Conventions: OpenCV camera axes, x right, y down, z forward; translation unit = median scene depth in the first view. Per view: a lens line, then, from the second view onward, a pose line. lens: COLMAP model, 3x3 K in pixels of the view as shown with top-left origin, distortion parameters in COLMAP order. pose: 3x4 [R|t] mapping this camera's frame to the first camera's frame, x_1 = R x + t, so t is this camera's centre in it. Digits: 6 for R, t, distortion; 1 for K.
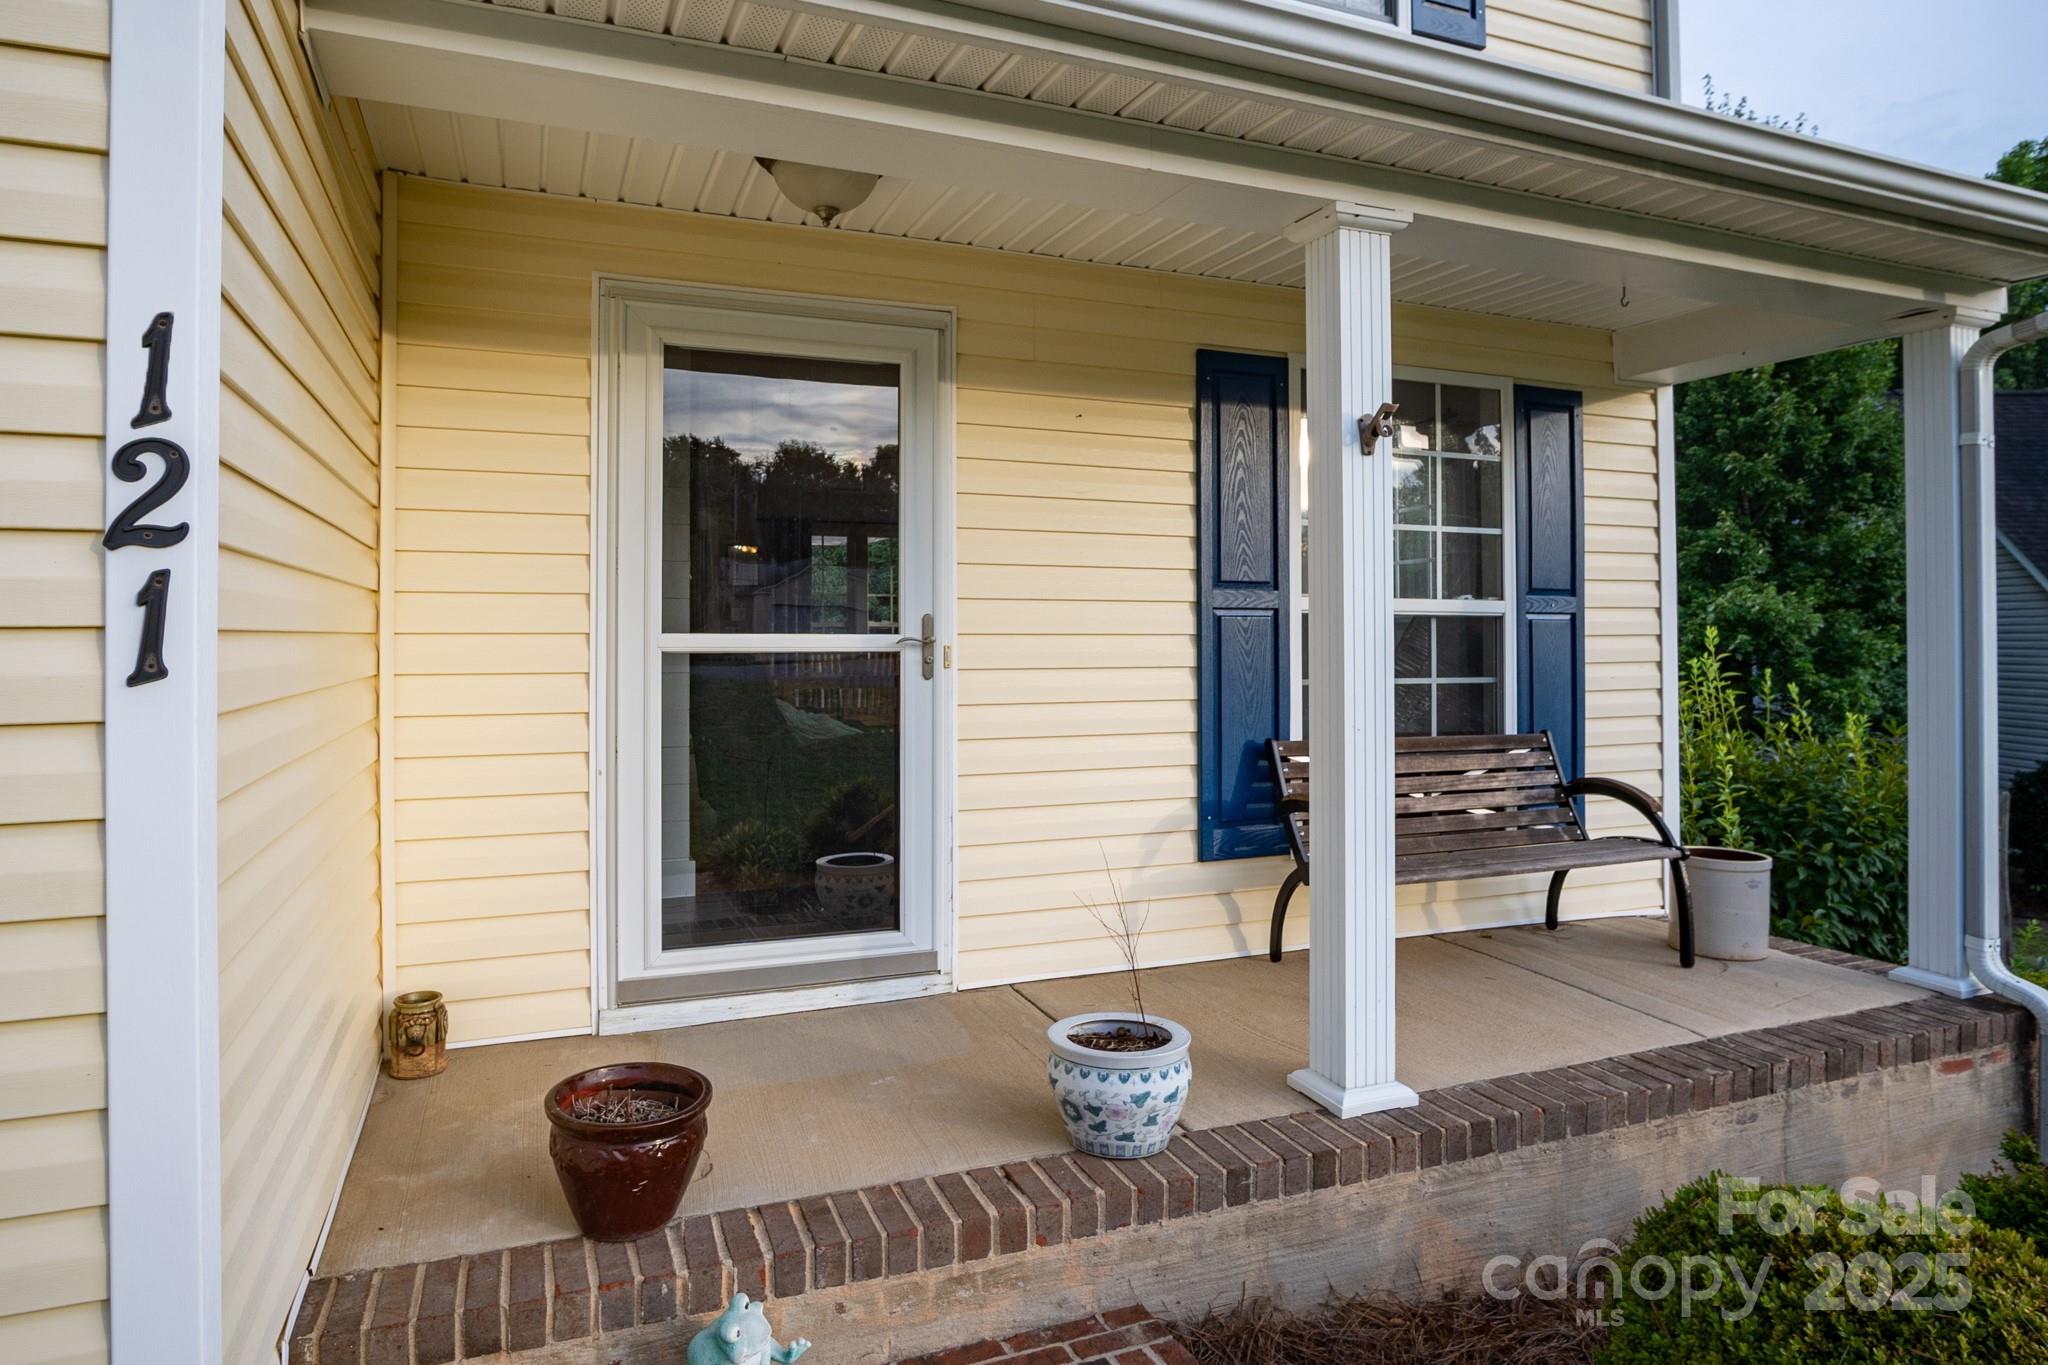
lens RADIAL K [[1040.5, 0, 1308.6], [0, 1040.5, 632.8], [0, 0, 1]] dist [-0.024147, 0.000589]
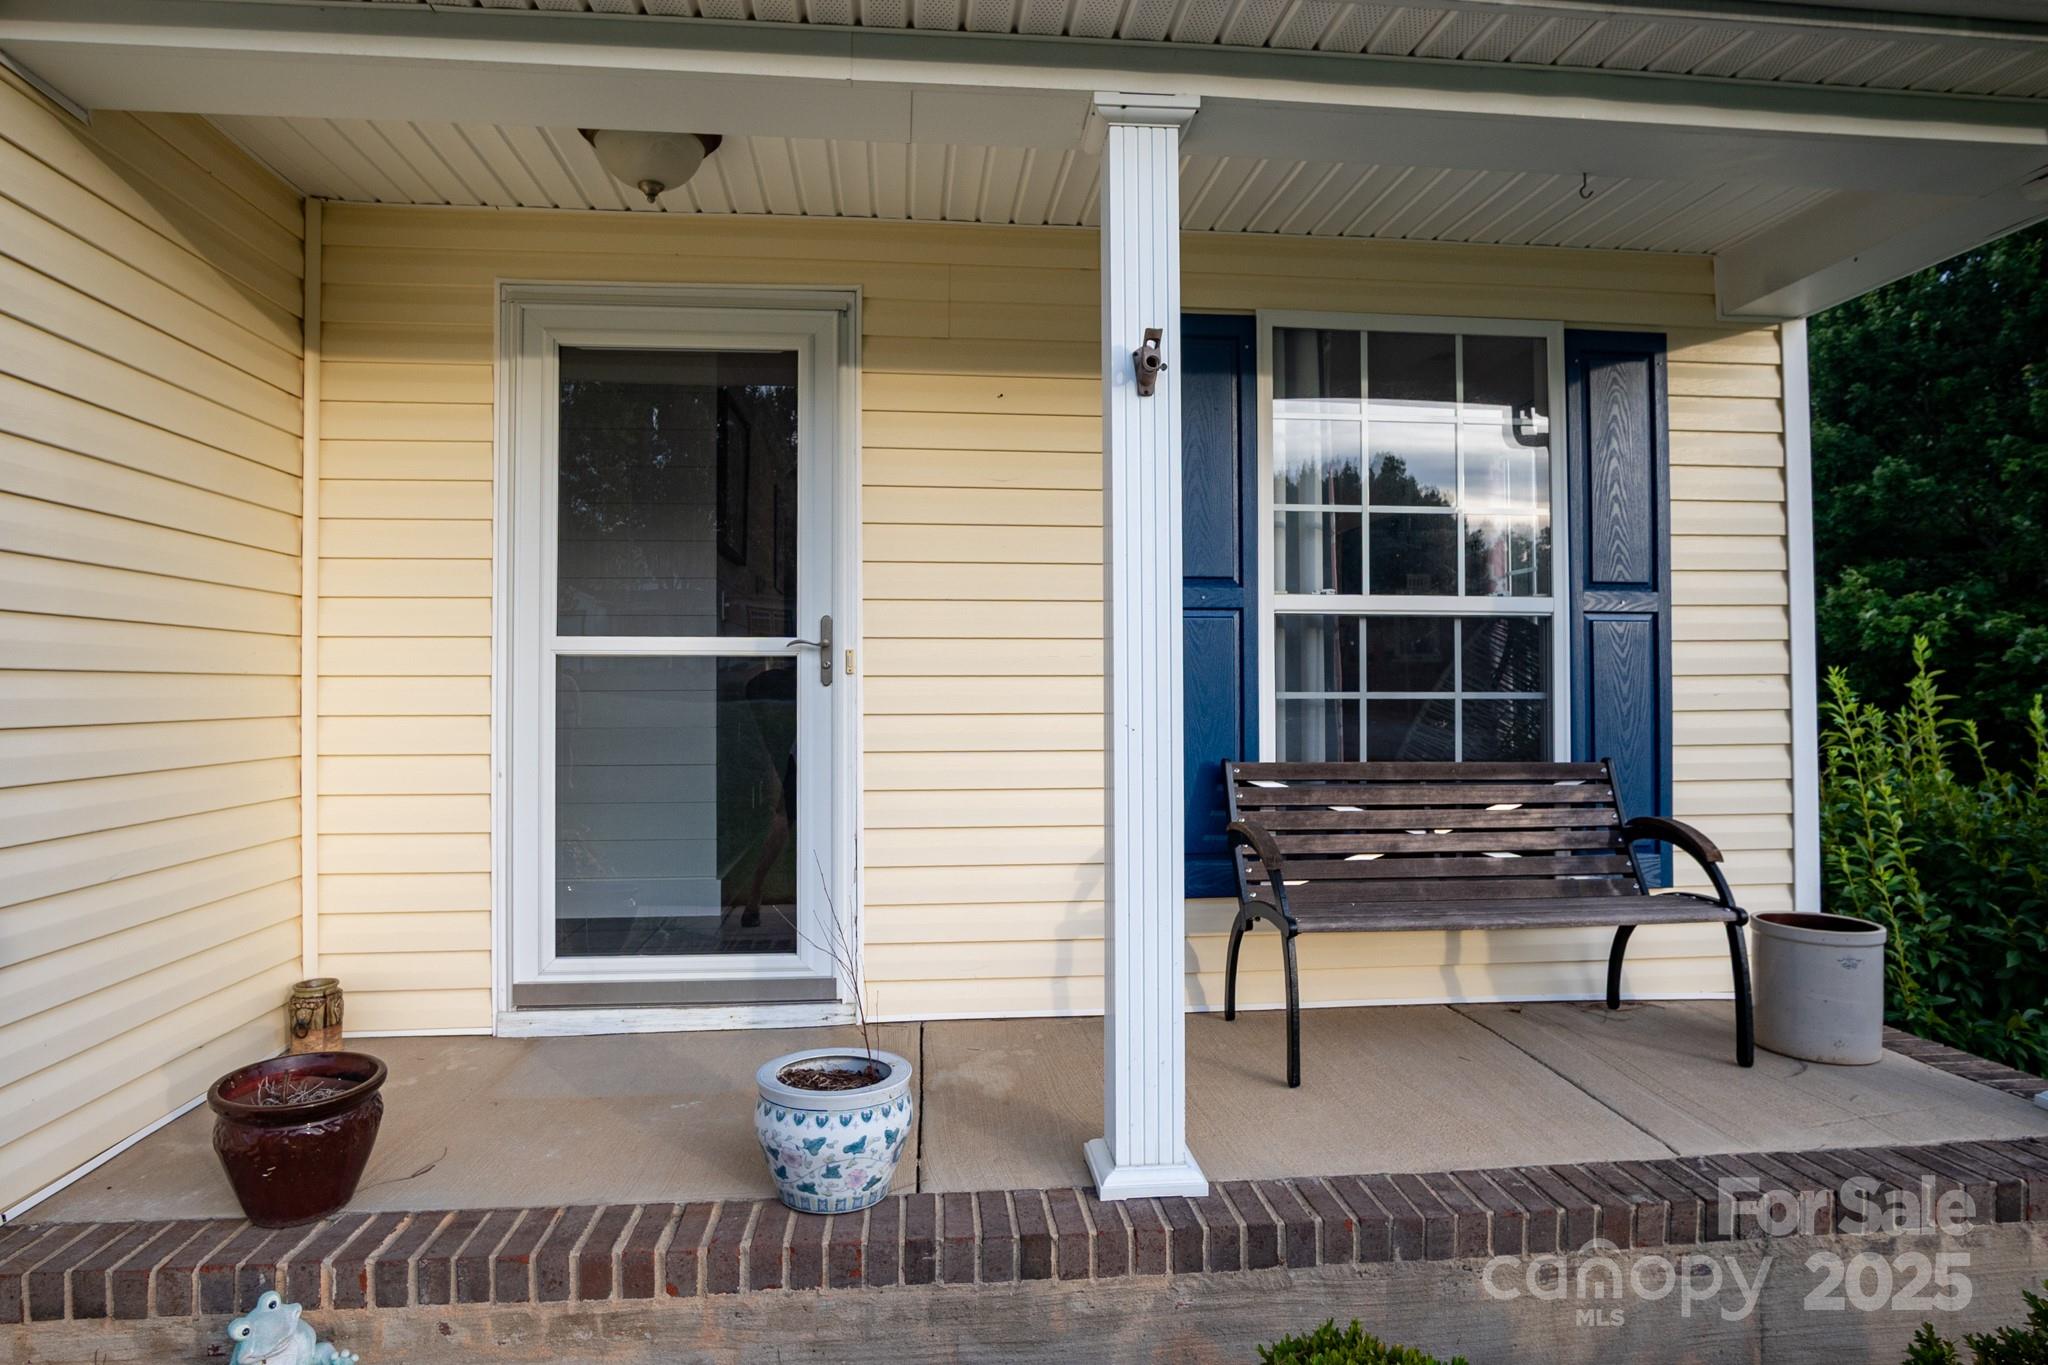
lens RADIAL K [[1155.0, 0, 1200.8], [0, 1155.0, 659.9], [0, 0, 1]] dist [-0.031222, 0.004657]
pose [[0.963748, -0.008111, -0.266689, 0.292047], [0.006872, 0.999961, -0.005577, 0.037267], [0.266724, 0.003542, 0.963766, 0.115806]]
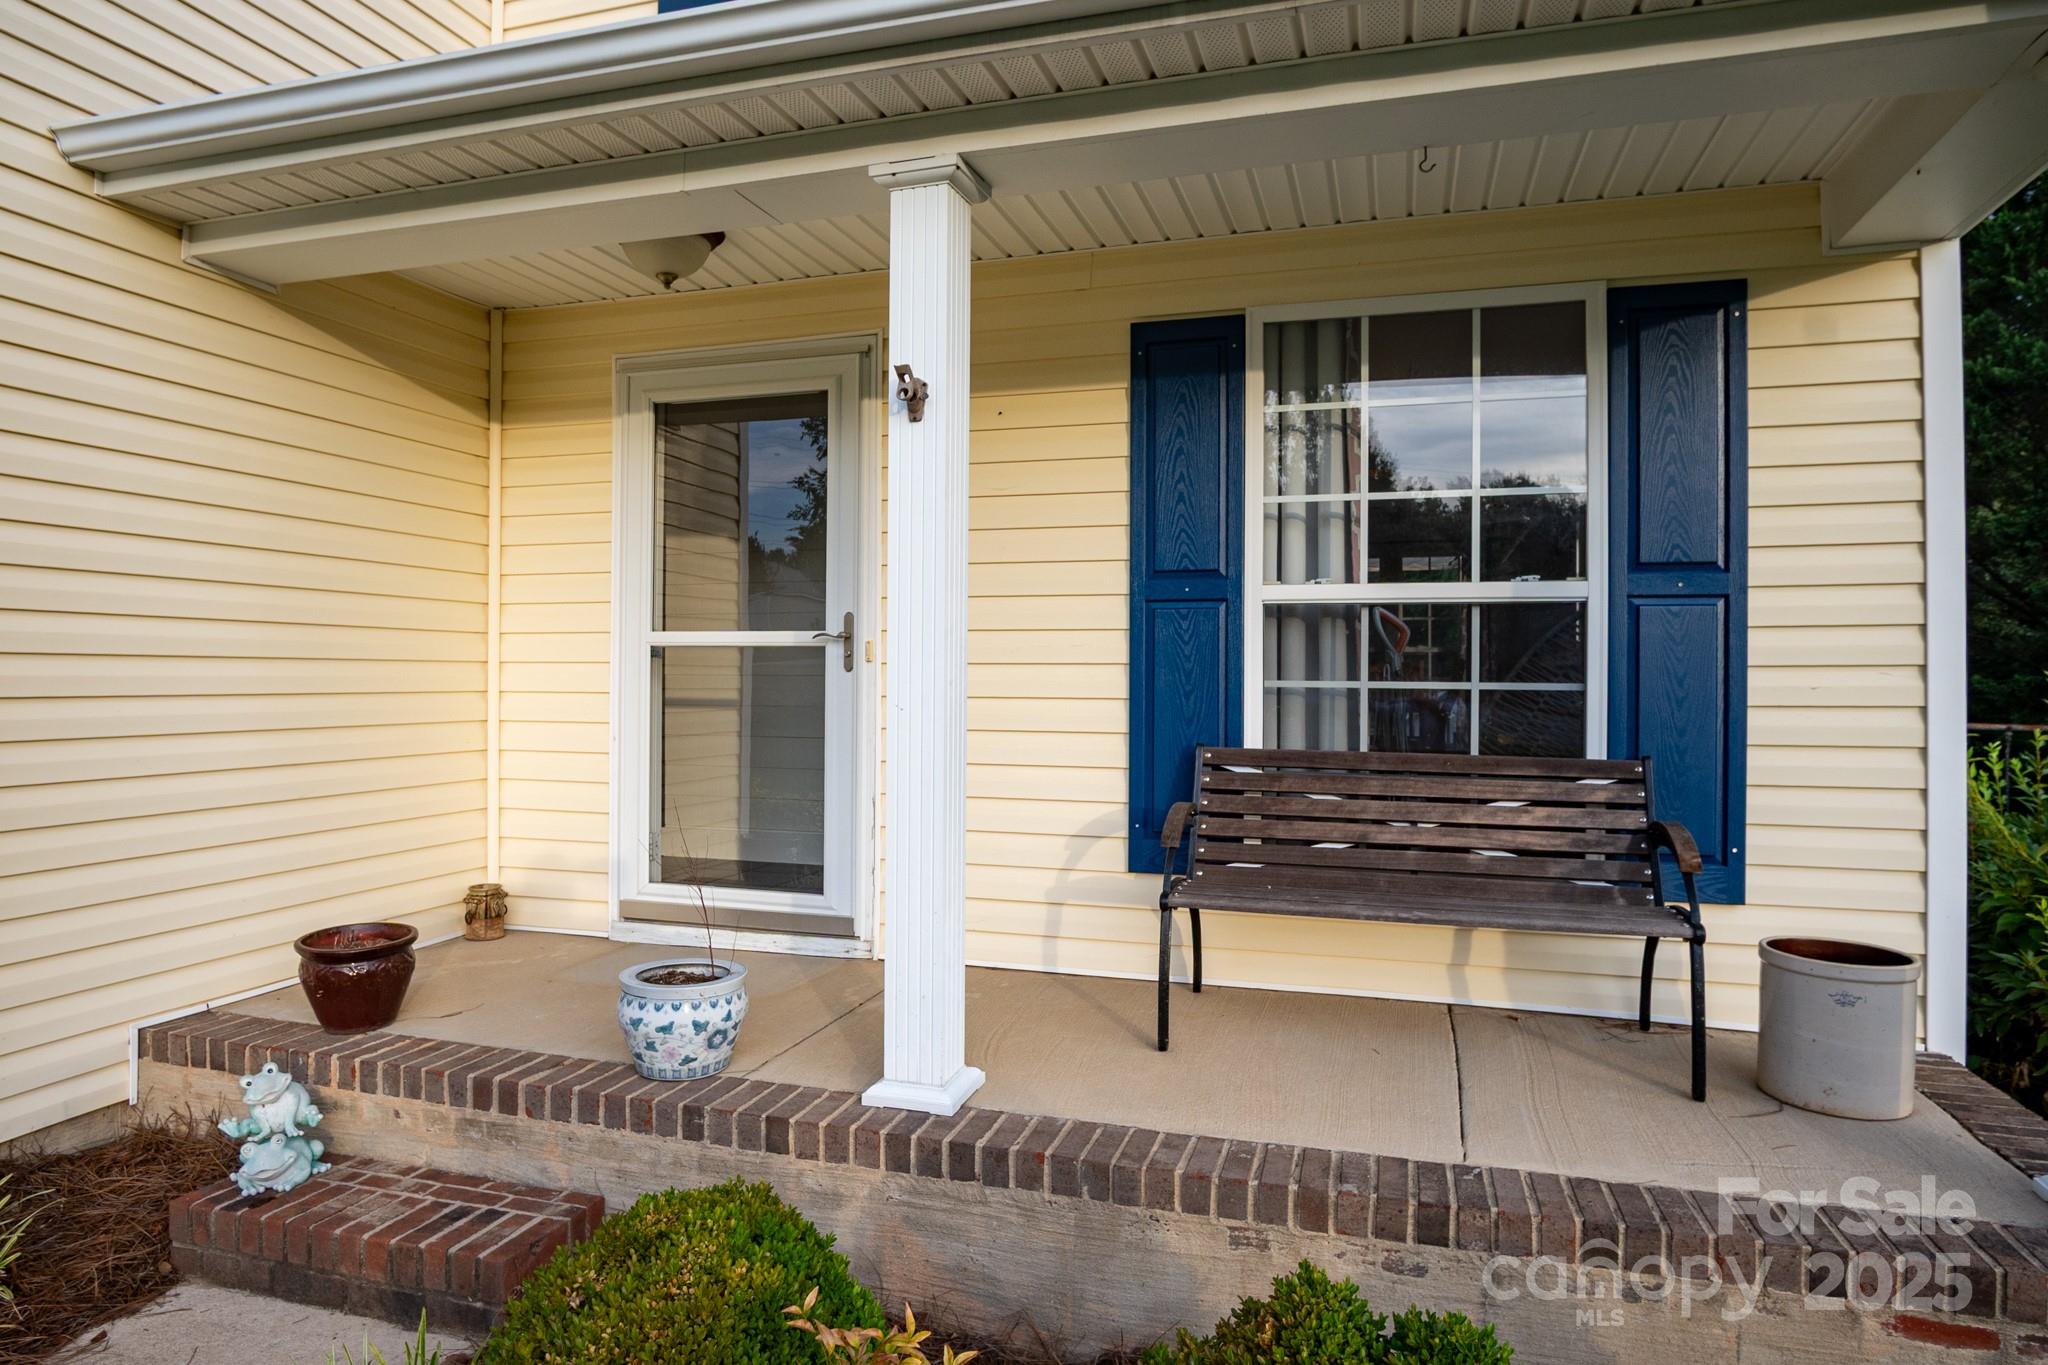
lens RADIAL K [[1137.3, 0, 1056.3], [0, 1137.3, 660.1], [0, 0, 1]] dist [-0.033223, 0.008782]
pose [[0.794438, -0.003644, -0.607334, 0.679432], [0.005926, 0.999981, 0.001752, 0.040097], [0.607316, -0.004991, 0.794444, 0.217530]]
